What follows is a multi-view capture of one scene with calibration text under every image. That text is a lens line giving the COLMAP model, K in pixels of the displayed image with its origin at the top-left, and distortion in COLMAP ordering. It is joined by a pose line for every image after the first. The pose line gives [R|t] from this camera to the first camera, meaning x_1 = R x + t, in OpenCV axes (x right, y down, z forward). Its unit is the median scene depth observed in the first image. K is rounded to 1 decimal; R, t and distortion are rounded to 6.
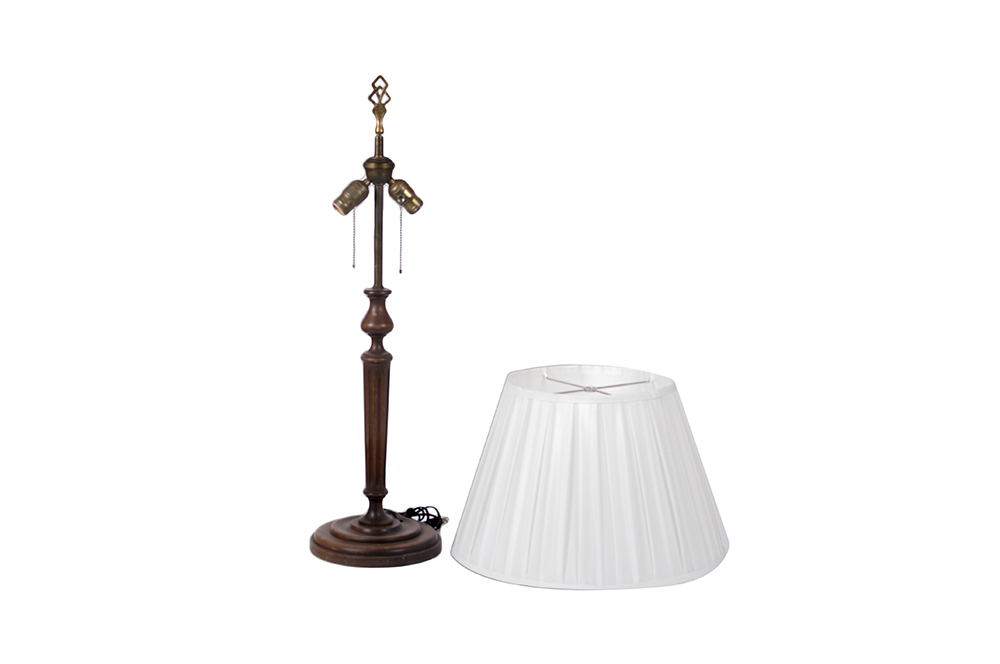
lens RADIAL K [[1472.9, 0, 500.0], [0, 1472.9, 332.0], [0, 0, 1]] dist [-0.137360, 0.006490]
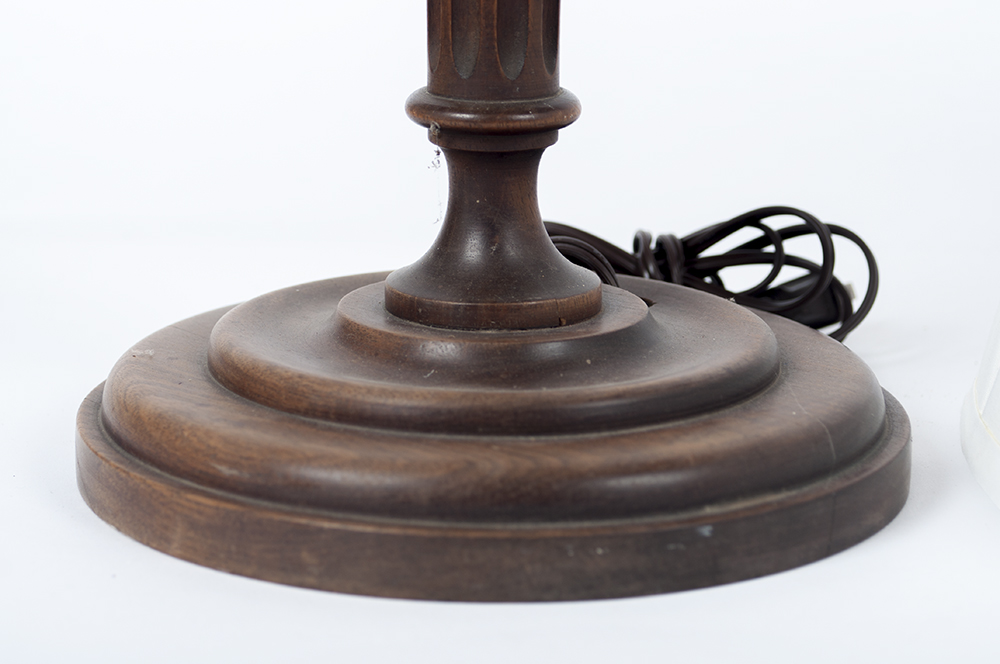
lens RADIAL K [[2753.3, 0, 500.0], [0, 2753.3, 332.0], [0, 0, 1]] dist [0.026192, 0.035202]
pose [[0.999580, -0.006237, -0.028291, -0.077555], [0.008751, 0.995939, 0.089606, 0.108996], [0.027617, -0.089816, 0.995575, 0.724051]]
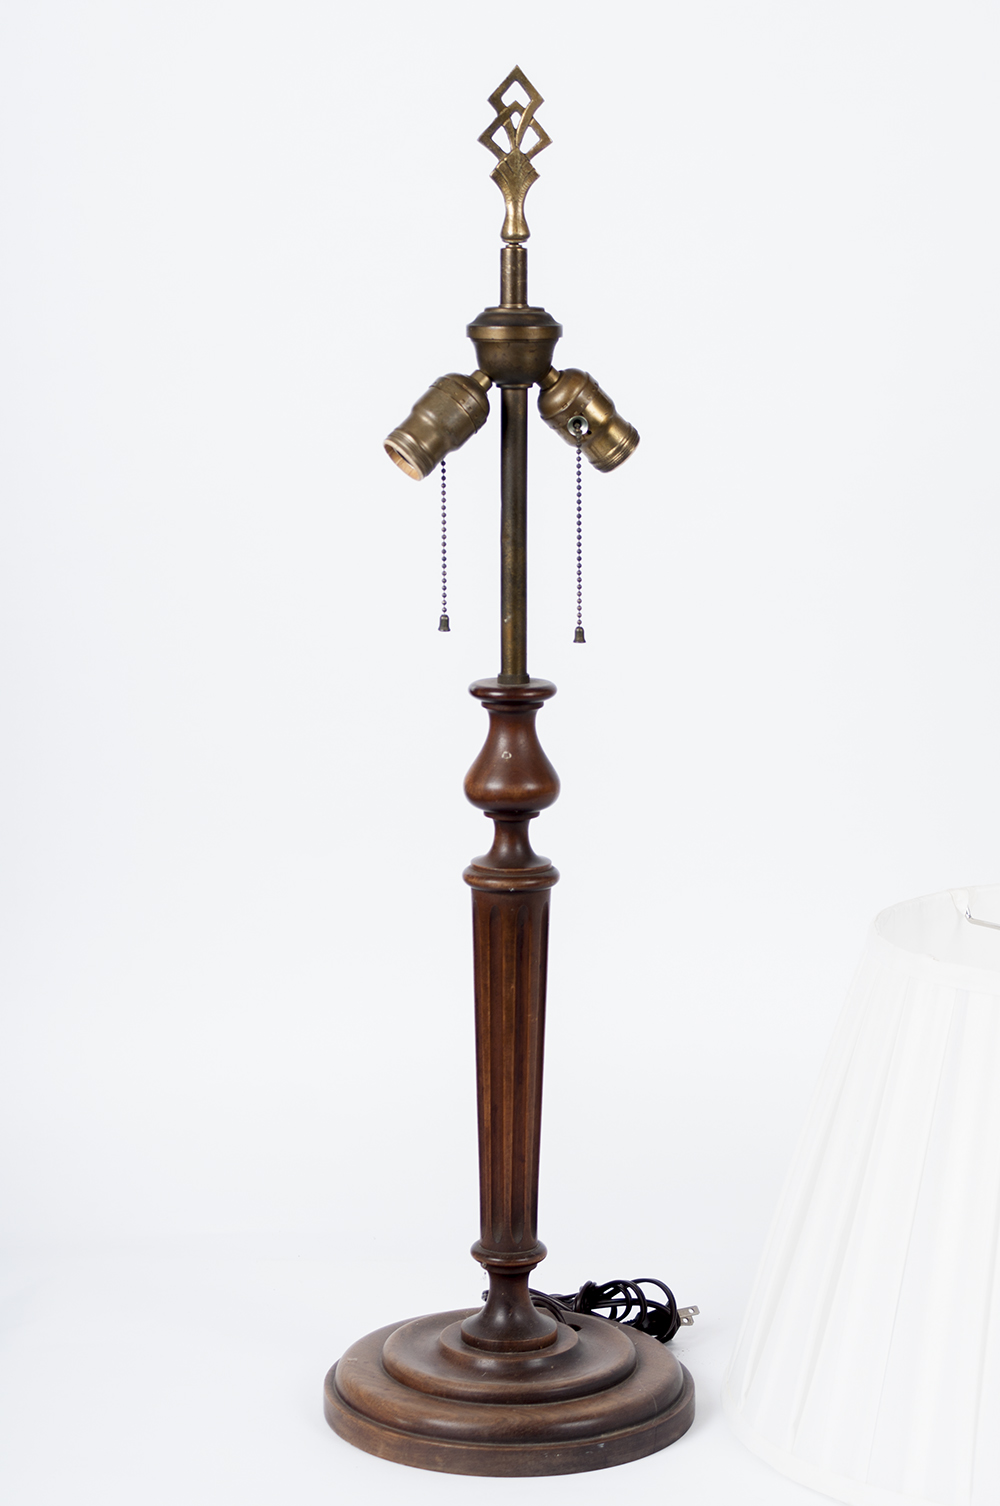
lens RADIAL K [[3301.3, 0, 500.0], [0, 3301.3, 753.0], [0, 0, 1]] dist [0.006277, -0.182880]
pose [[0.999834, -0.017449, -0.005197, -0.082392], [0.017501, 0.999794, 0.010236, -0.020647], [0.005018, -0.010325, 0.999934, 0.206764]]
